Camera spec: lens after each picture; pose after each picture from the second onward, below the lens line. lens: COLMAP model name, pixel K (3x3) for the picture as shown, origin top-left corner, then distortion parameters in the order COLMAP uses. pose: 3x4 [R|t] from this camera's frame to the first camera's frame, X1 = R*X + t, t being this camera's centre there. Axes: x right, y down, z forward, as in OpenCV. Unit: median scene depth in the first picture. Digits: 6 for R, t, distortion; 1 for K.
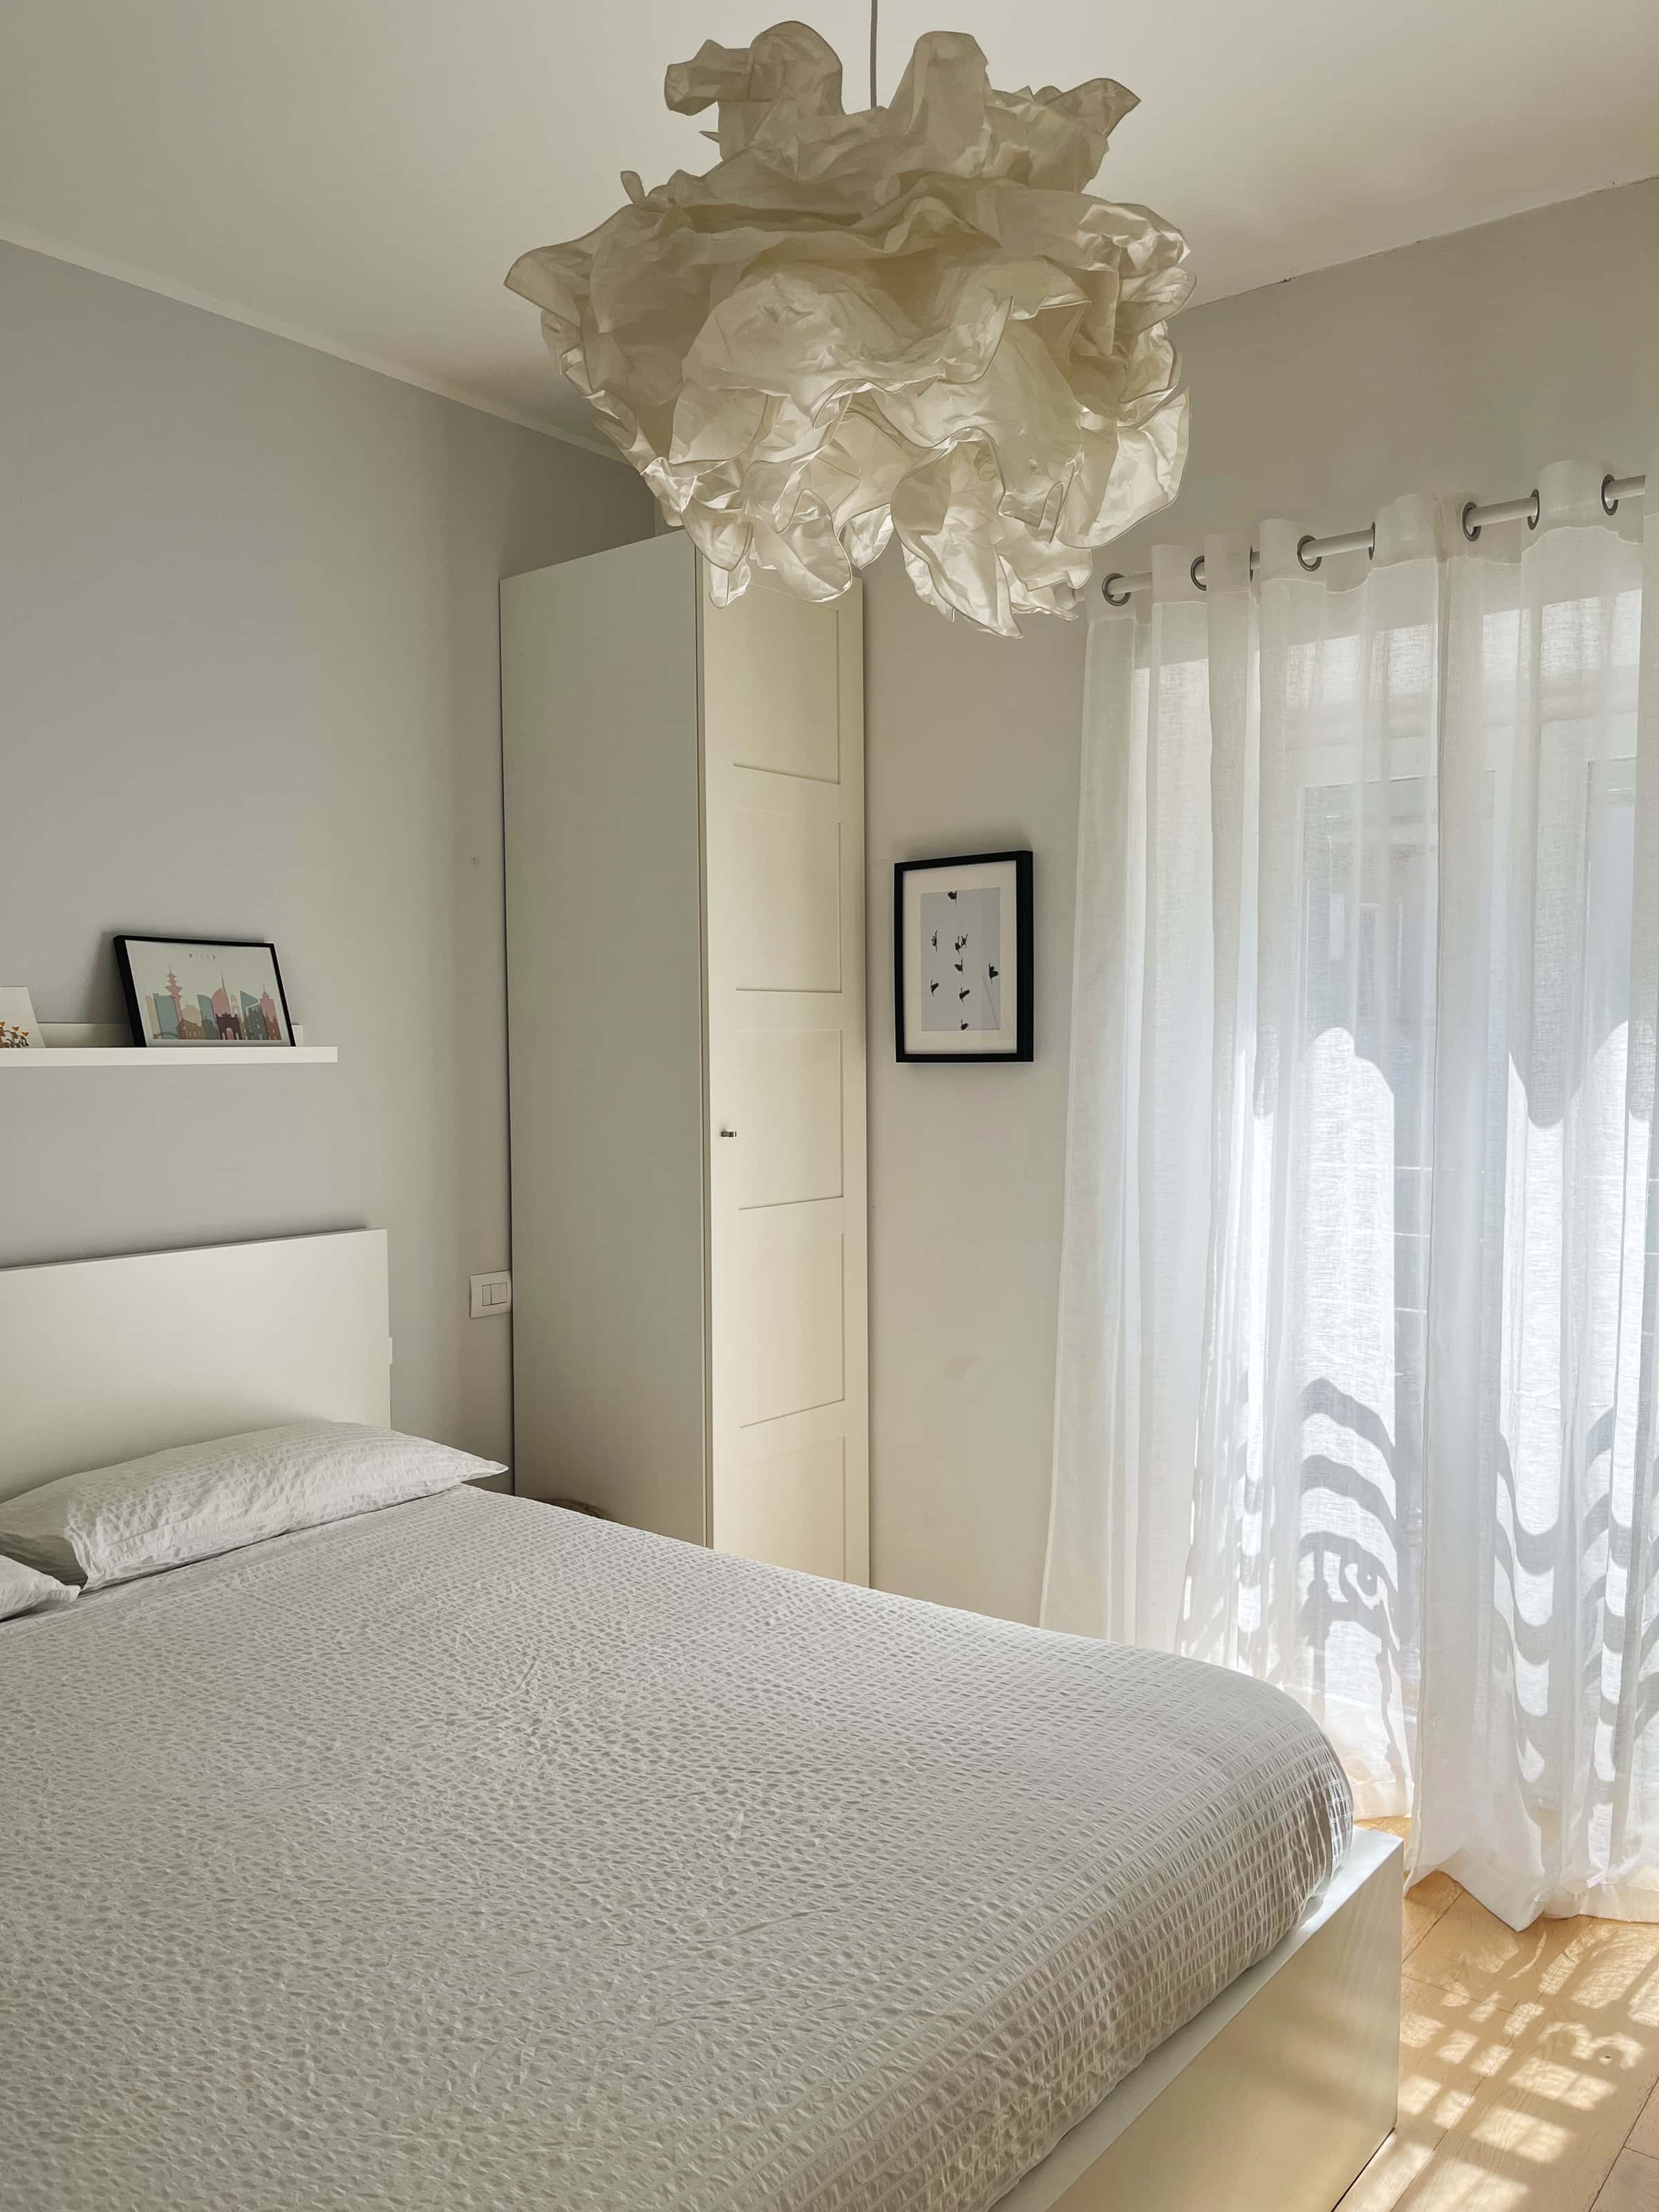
lens RADIAL K [[1685.5, 0, 842.0], [0, 1685.5, 1100.4], [0, 0, 1]] dist [0.019961, 0.002143]
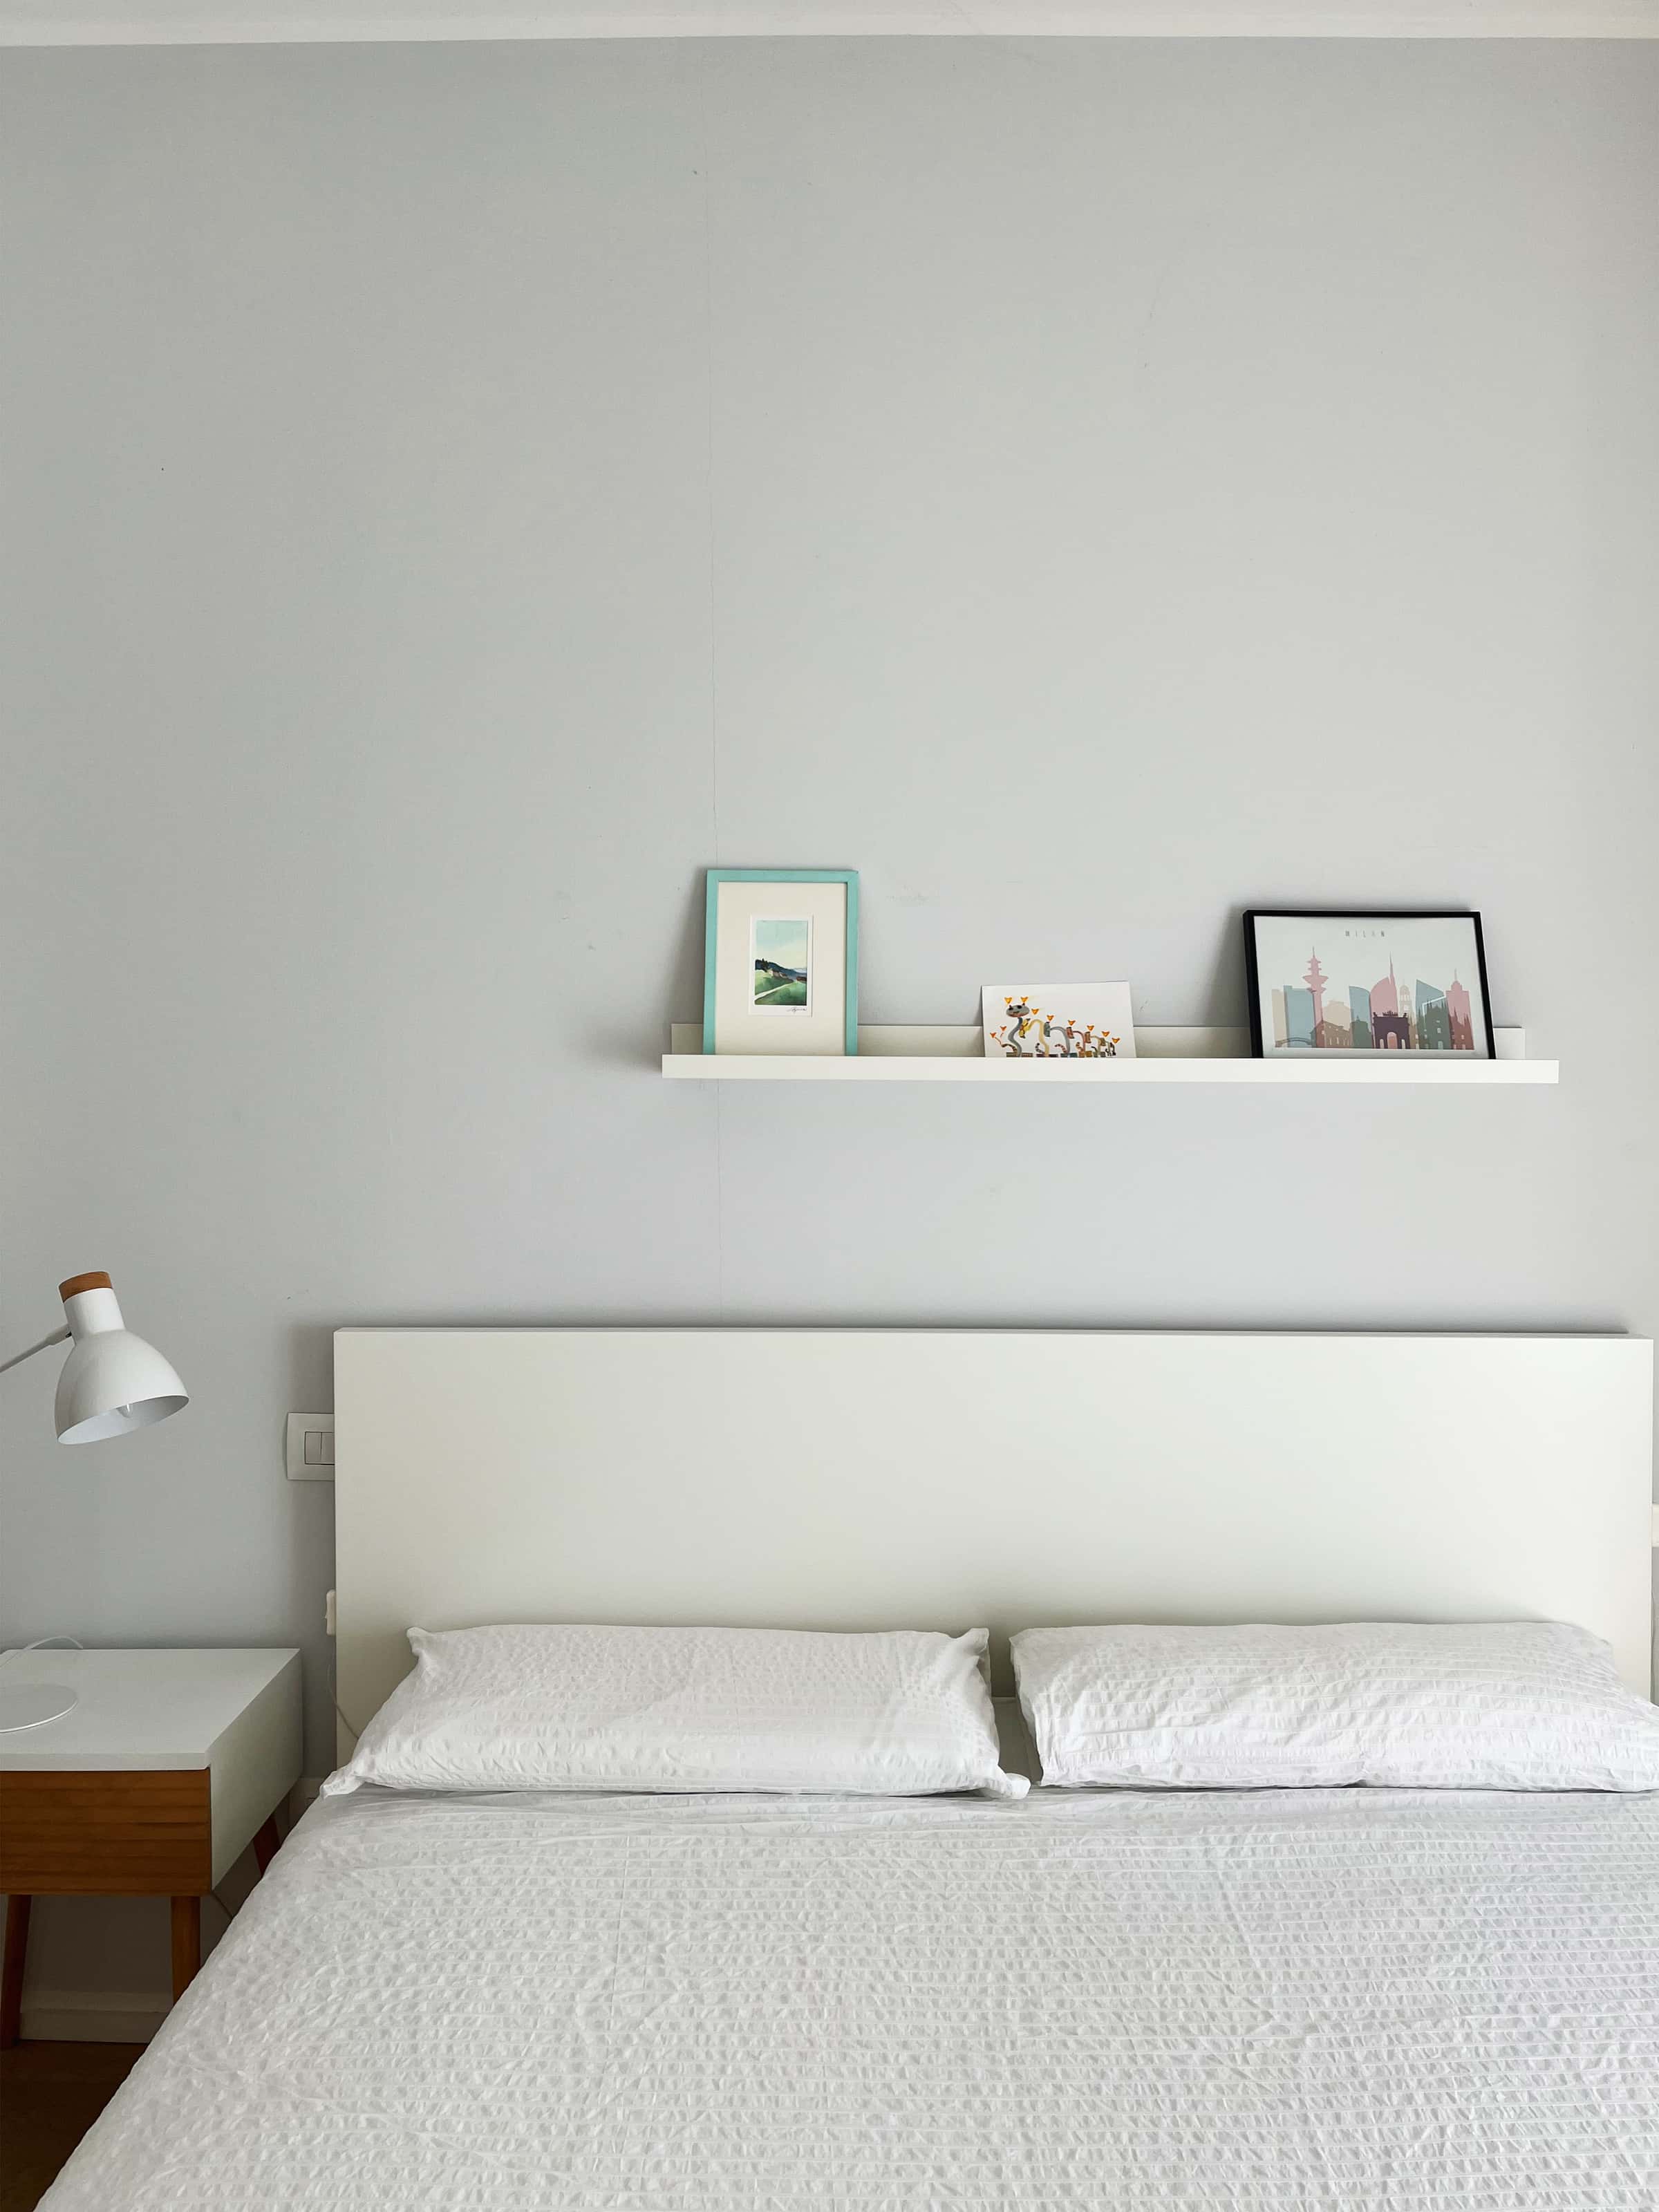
lens RADIAL K [[1685.5, 0, 848.7], [0, 1685.5, 1083.5], [0, 0, 1]] dist [0.019961, 0.002143]
pose [[0.600091, 0.022730, -0.799609, 0.078166], [-0.032730, 0.999457, 0.003848, -0.017734], [0.799262, 0.023862, 0.600509, 0.416805]]
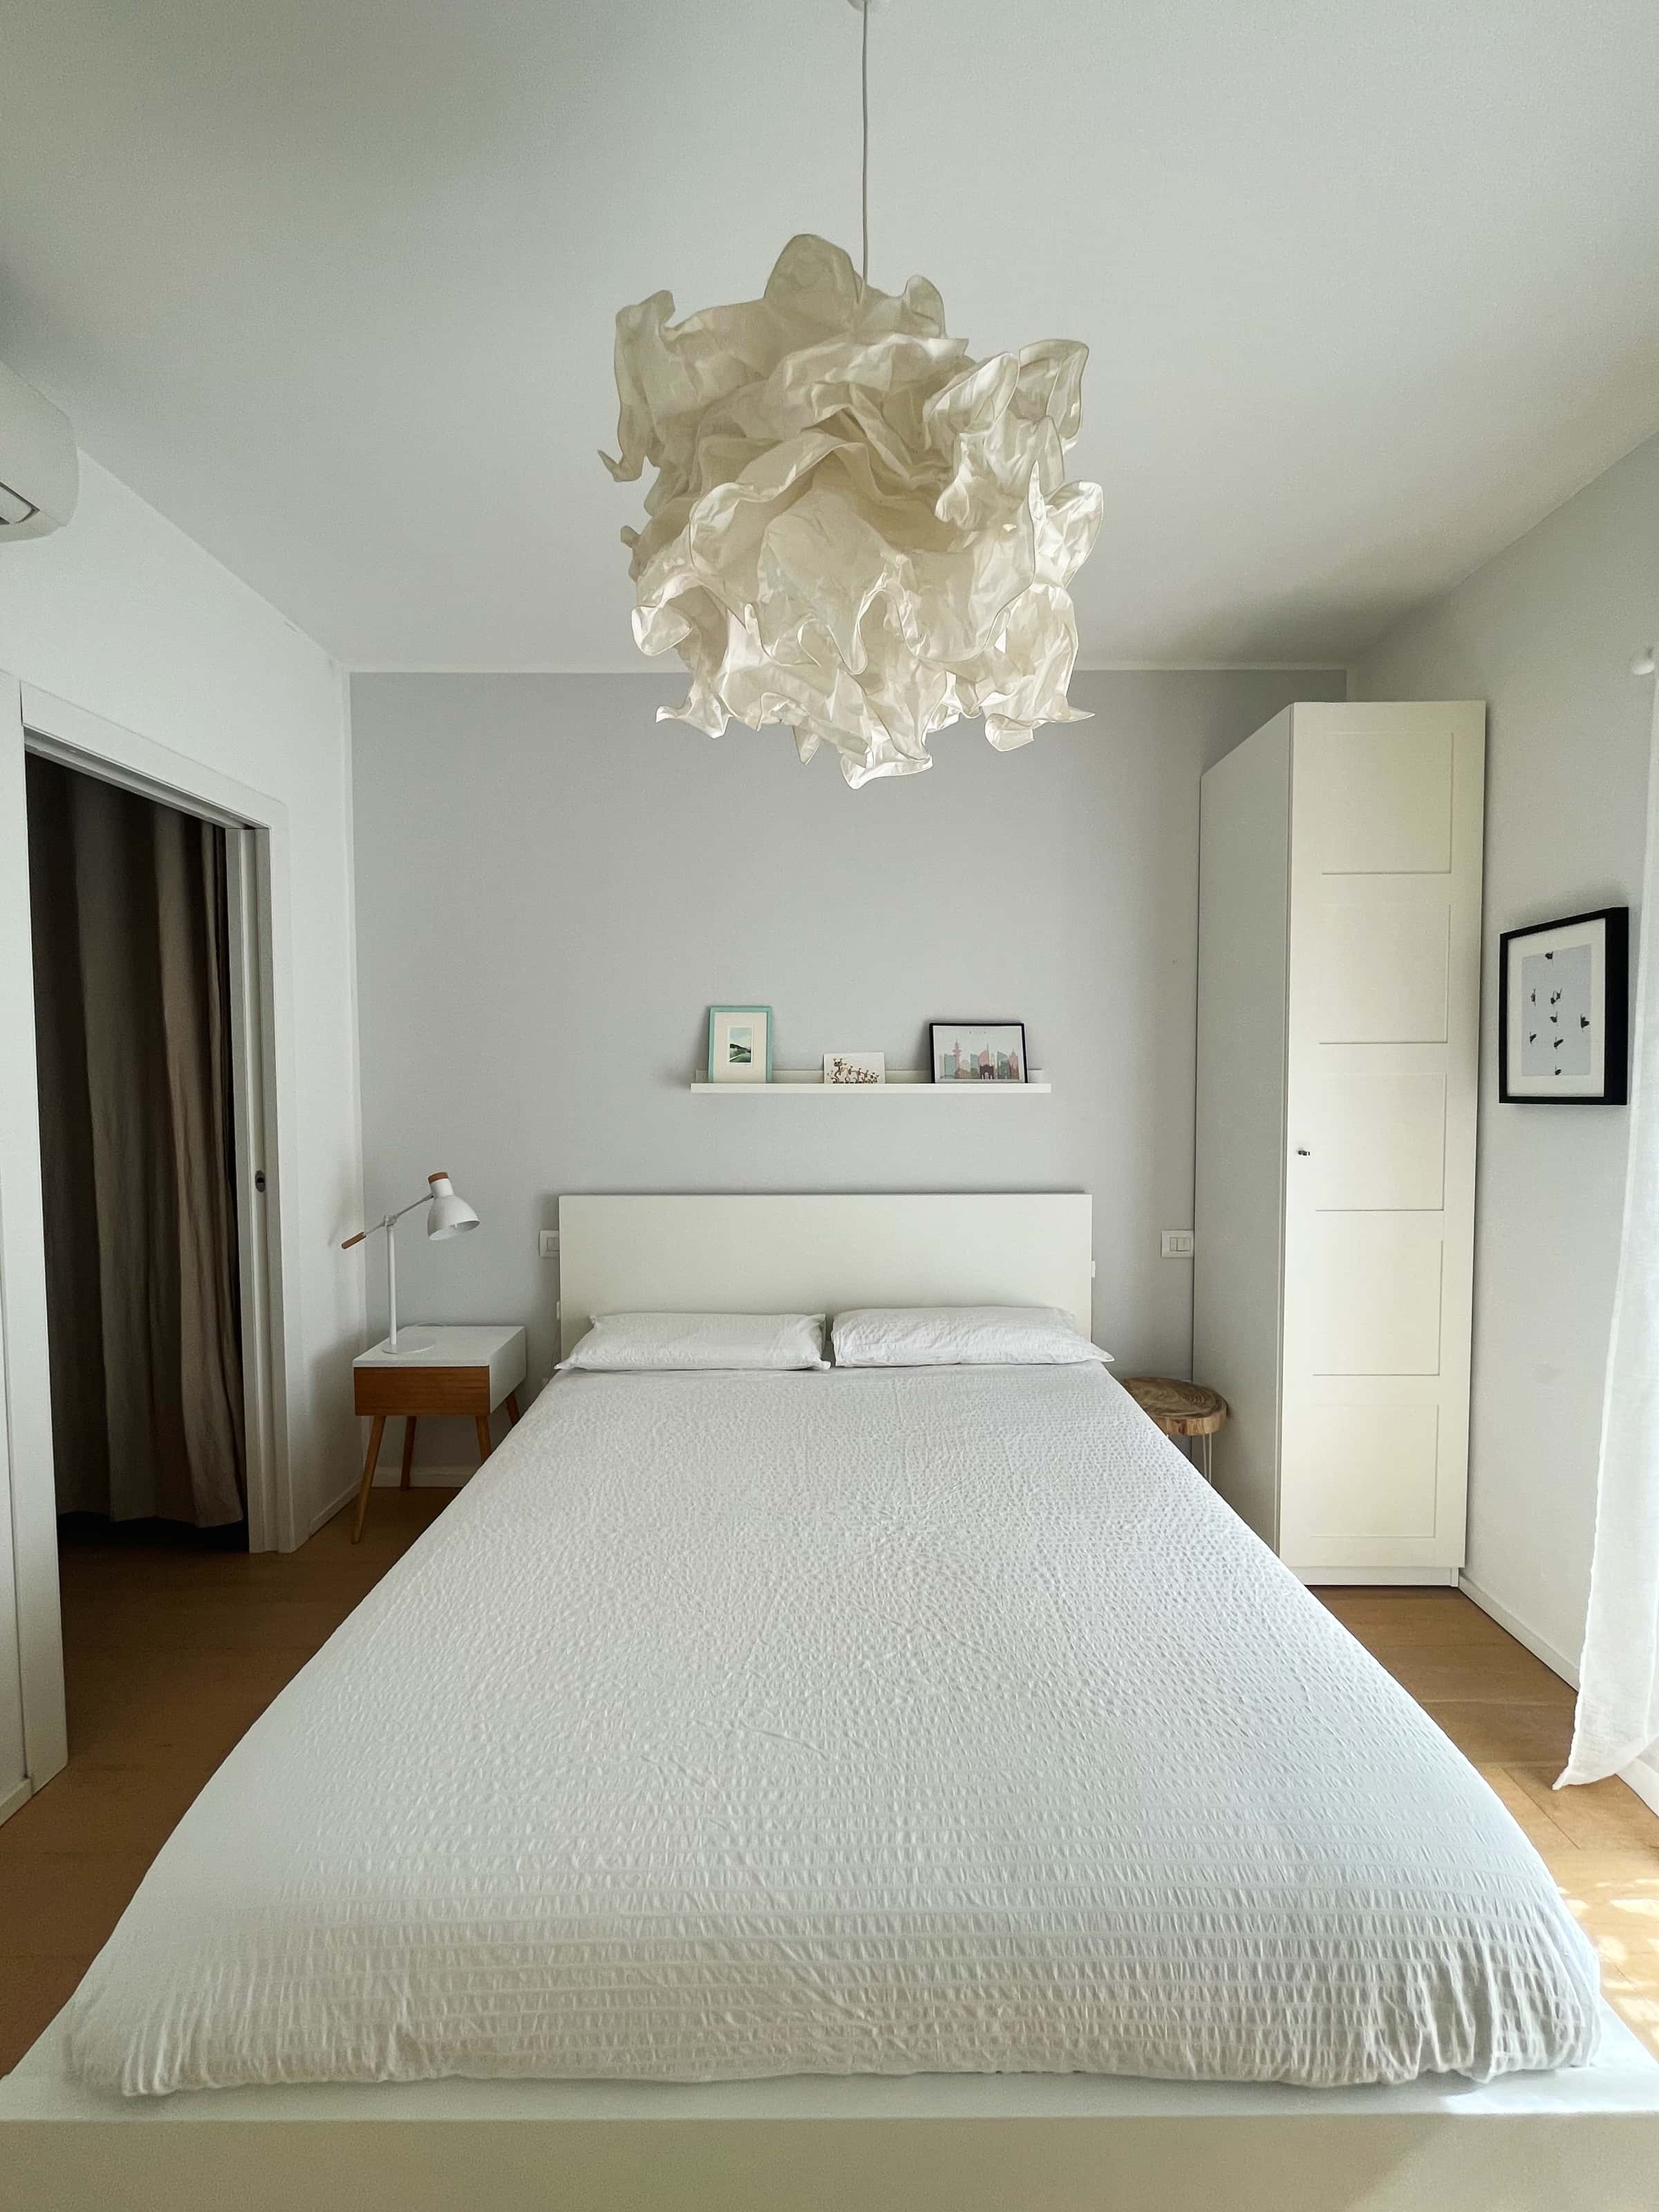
lens RADIAL K [[893.4, 0, 838.0], [0, 893.4, 1092.5], [0, 0, 1]] dist [-0.000871, 0.000274]
pose [[0.614791, 0.023702, -0.788334, 0.305105], [-0.028048, 0.999573, 0.008181, -0.027188], [0.788191, 0.017082, 0.615194, 0.322236]]
